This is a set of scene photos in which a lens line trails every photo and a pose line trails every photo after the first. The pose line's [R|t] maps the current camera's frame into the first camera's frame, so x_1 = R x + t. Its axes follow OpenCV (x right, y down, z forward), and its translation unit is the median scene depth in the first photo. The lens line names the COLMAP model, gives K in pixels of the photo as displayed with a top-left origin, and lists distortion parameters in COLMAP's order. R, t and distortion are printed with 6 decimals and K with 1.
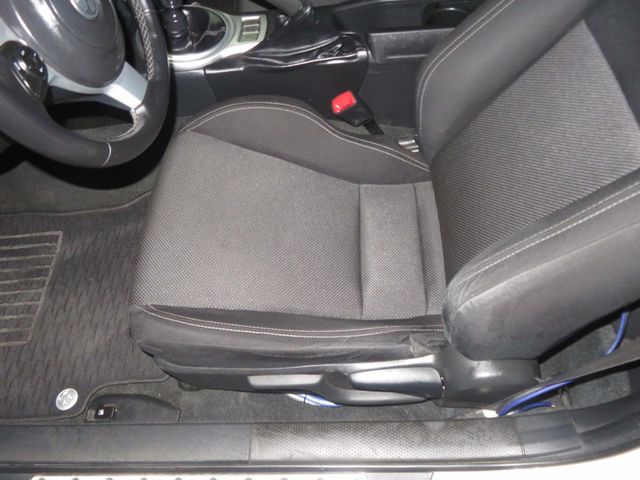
lens RADIAL K [[499.6, 0, 329.0], [0, 499.6, 250.7], [0, 0, 1]] dist [-0.006991, 0.002398]
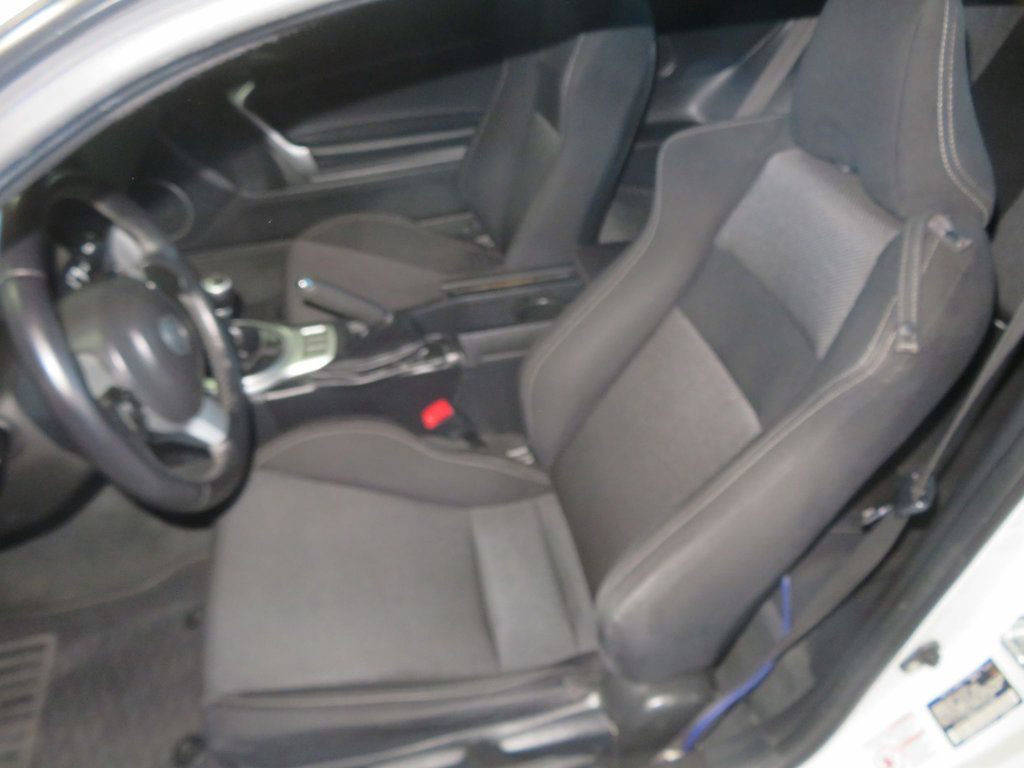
lens RADIAL K [[799.3, 0, 526.4], [0, 799.3, 401.1], [0, 0, 1]] dist [-0.006991, 0.002398]
pose [[0.974025, -0.107759, 0.199155, -0.093225], [0.162600, 0.944954, -0.283943, 0.091013], [-0.157595, 0.308950, 0.937931, -0.299018]]
